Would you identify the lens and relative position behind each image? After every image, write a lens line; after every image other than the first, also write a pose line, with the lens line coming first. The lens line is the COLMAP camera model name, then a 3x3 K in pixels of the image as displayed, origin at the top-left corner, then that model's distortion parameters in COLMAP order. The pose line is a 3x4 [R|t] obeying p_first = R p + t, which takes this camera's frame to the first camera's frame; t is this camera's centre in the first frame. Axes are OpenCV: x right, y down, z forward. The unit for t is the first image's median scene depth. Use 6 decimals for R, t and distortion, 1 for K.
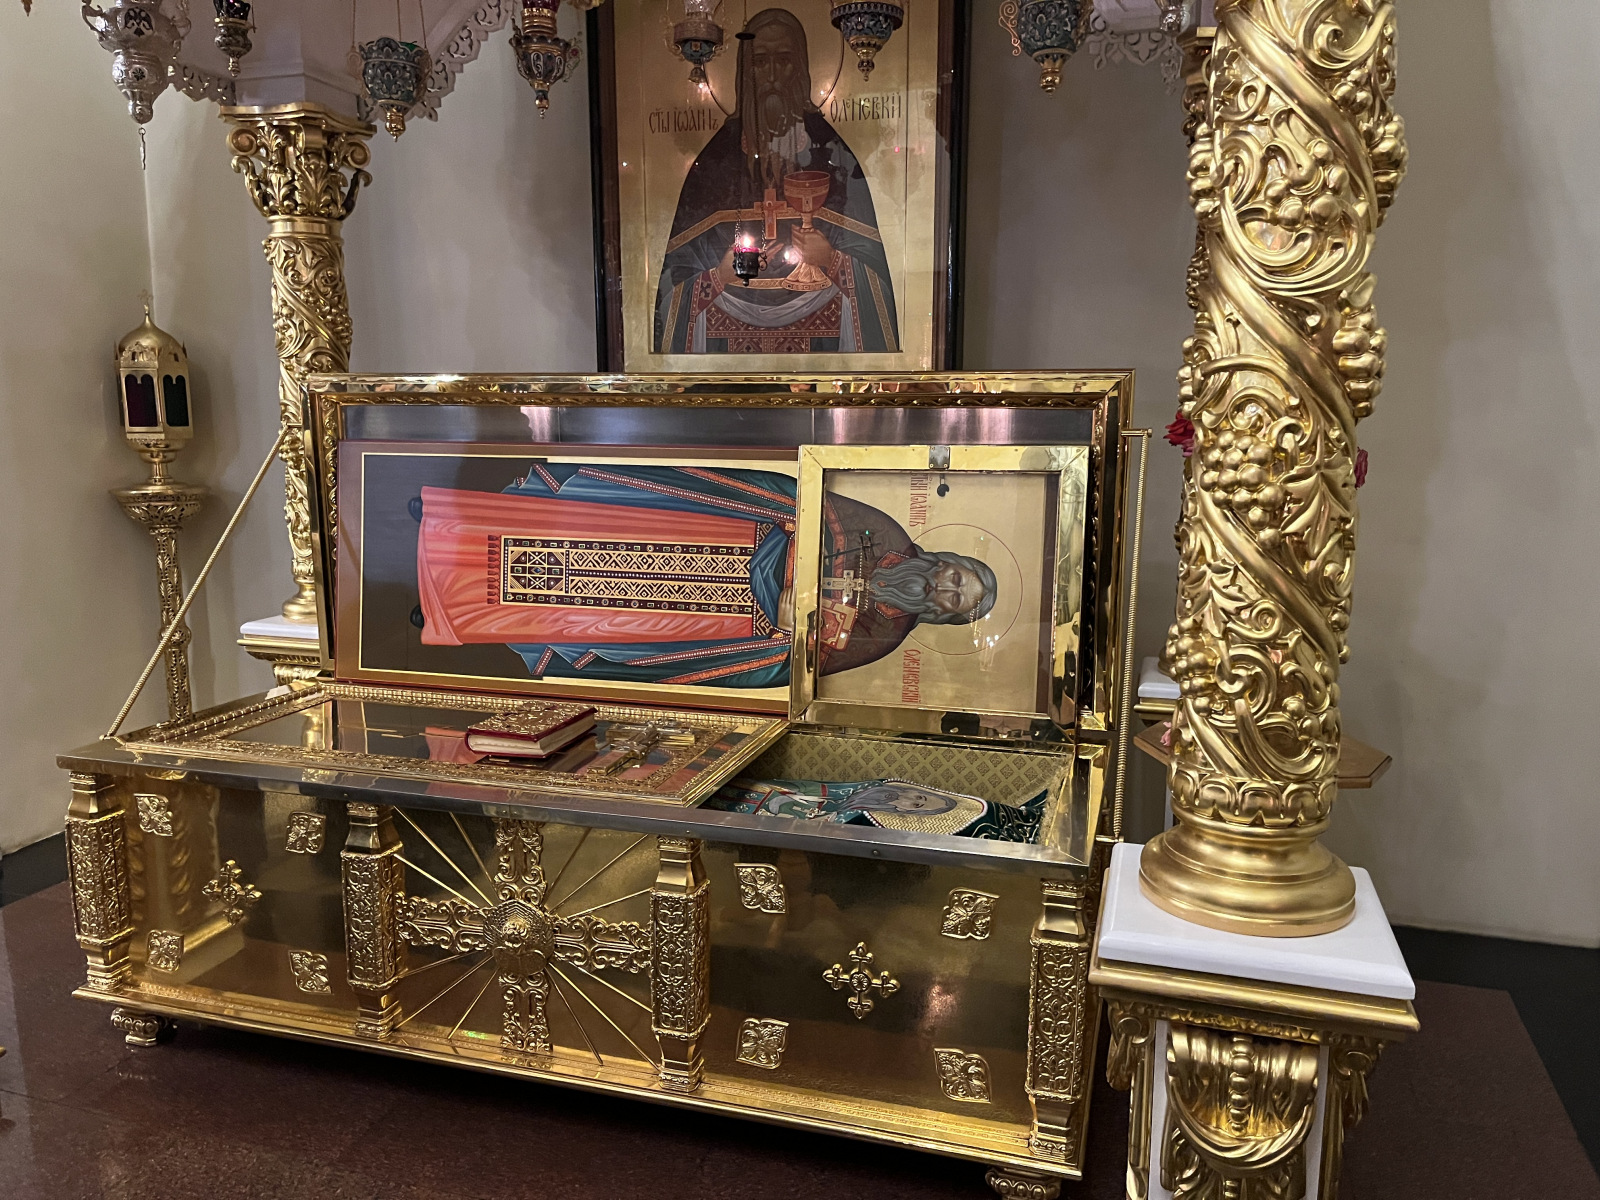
lens RADIAL K [[1188.4, 0, 803.9], [0, 1188.4, 604.7], [0, 0, 1]] dist [0.050552, -0.058850]
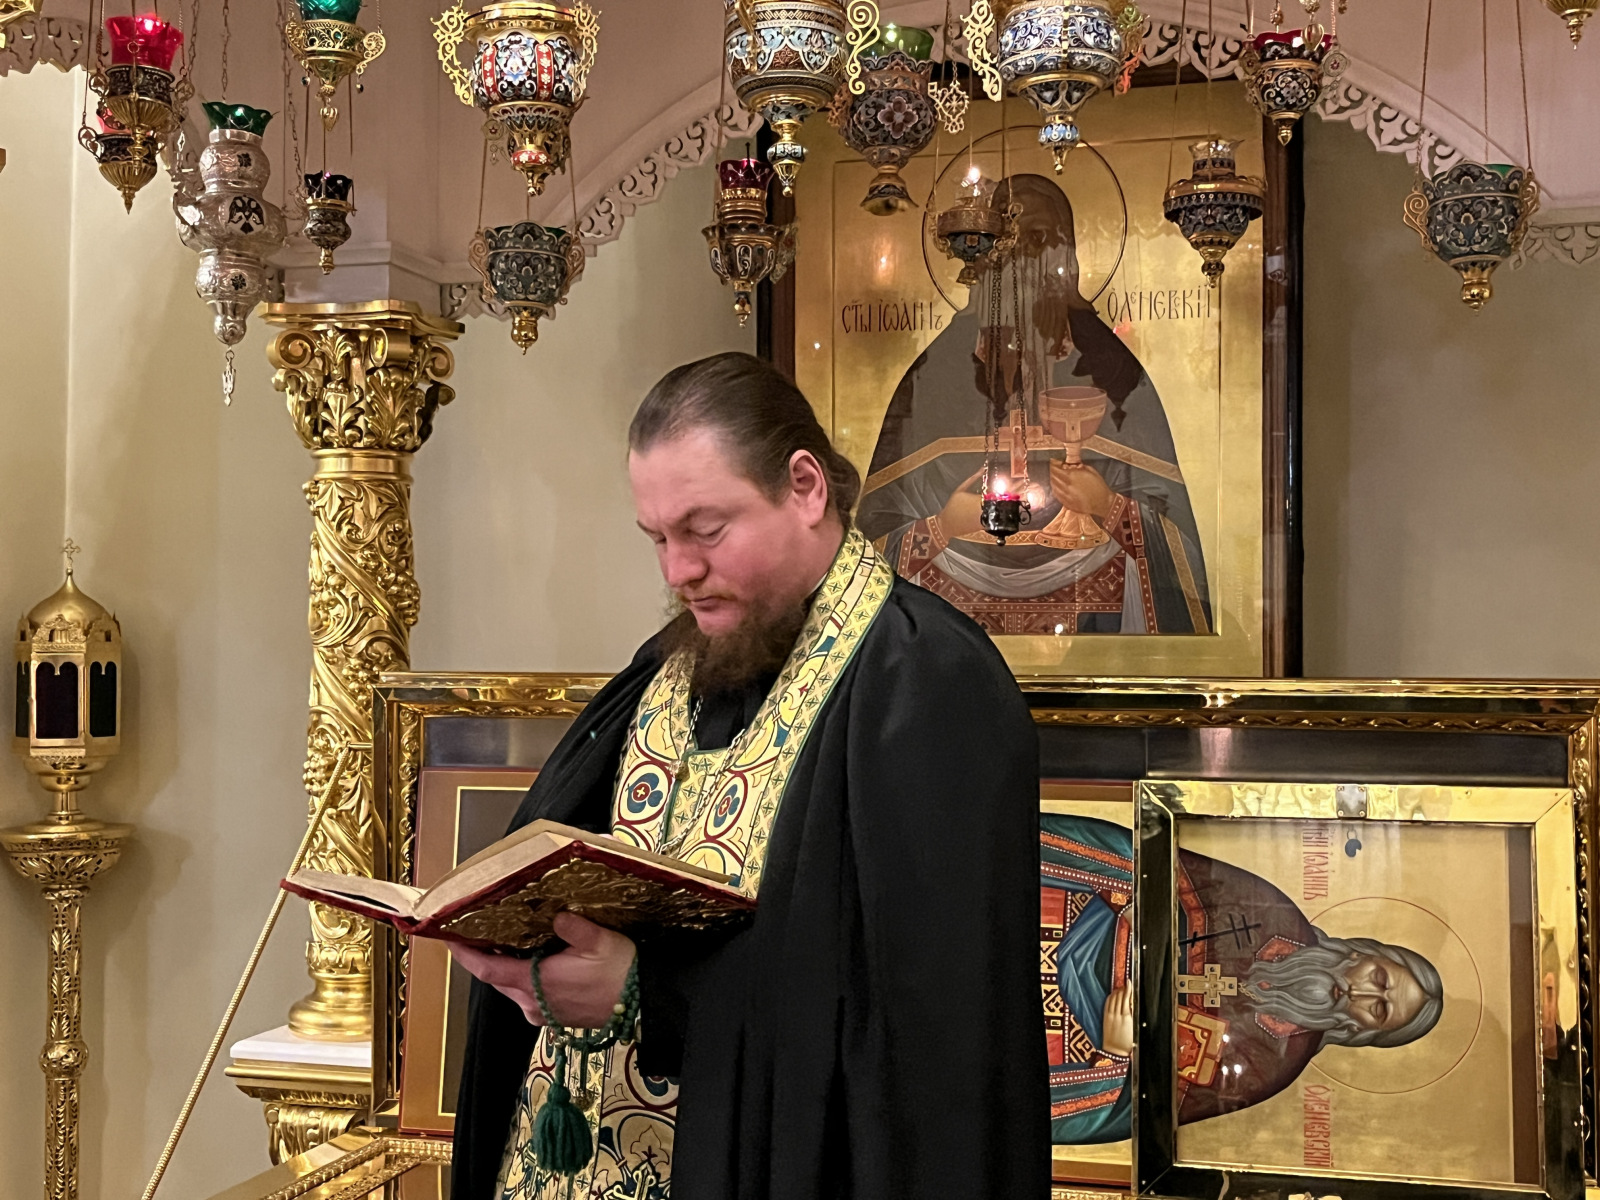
lens RADIAL K [[1918.4, 0, 796.1], [0, 1918.4, 606.7], [0, 0, 1]] dist [0.033910, 0.000000]
pose [[0.999738, -0.000022, 0.022902, -0.218383], [0.004240, 0.982894, -0.184125, -0.027583], [-0.022506, 0.184174, 0.982636, -0.111860]]
